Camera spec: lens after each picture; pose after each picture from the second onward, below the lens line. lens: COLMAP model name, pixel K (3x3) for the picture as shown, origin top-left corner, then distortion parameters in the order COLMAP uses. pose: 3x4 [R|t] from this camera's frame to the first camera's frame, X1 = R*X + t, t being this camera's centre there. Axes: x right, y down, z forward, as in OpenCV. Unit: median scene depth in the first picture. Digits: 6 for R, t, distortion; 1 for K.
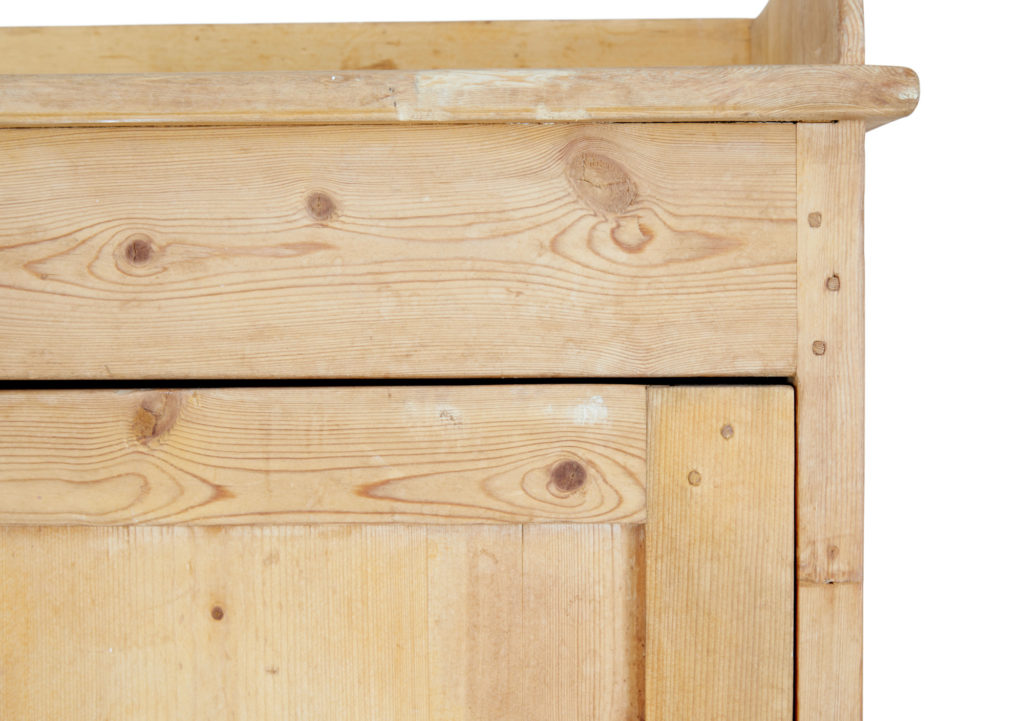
lens RADIAL K [[2188.4, 0, 511.7], [0, 2188.4, 360.8], [0, 0, 1]] dist [-0.040878, 0.000000]
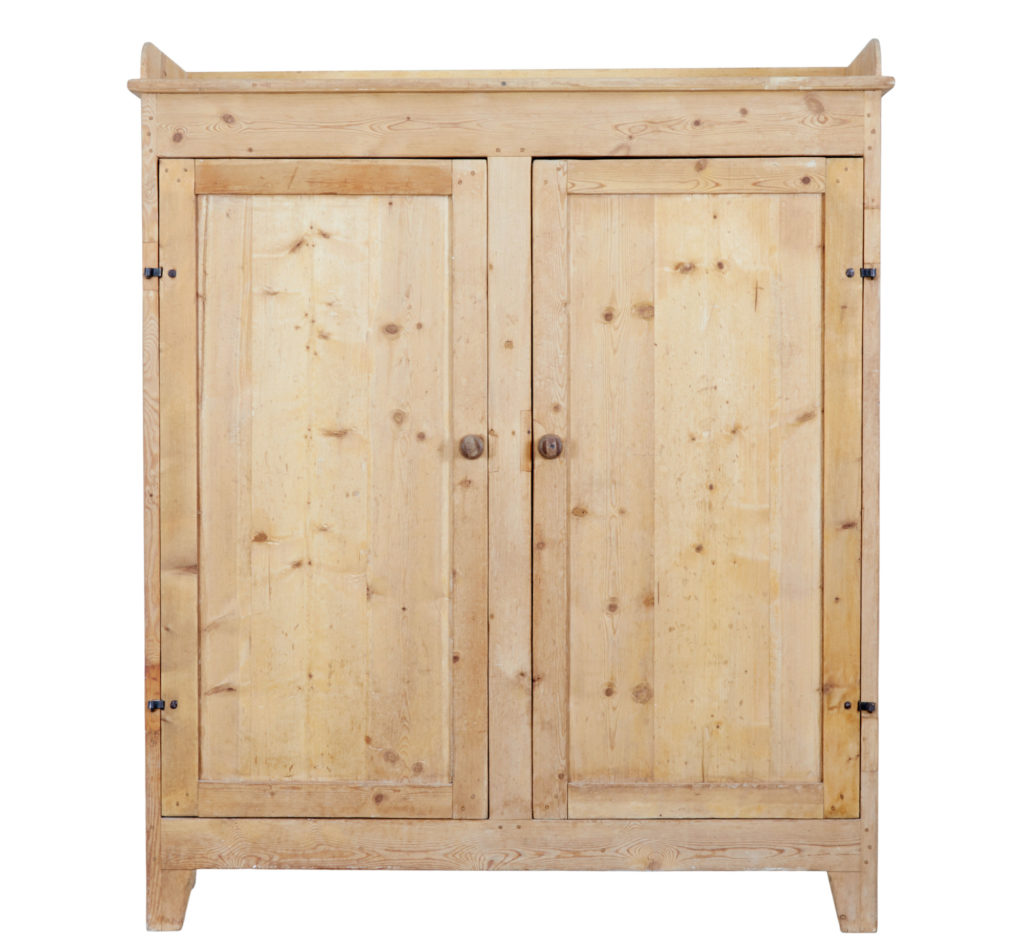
lens RADIAL K [[2323.2, 0, 514.6], [0, 2323.2, 468.1], [0, 0, 1]] dist [-0.024016, 0.000000]
pose [[0.999995, 0.002588, 0.001800, -0.505416], [-0.002595, 0.999989, 0.003929, 0.555976], [-0.001790, -0.003934, 0.999991, -3.183685]]
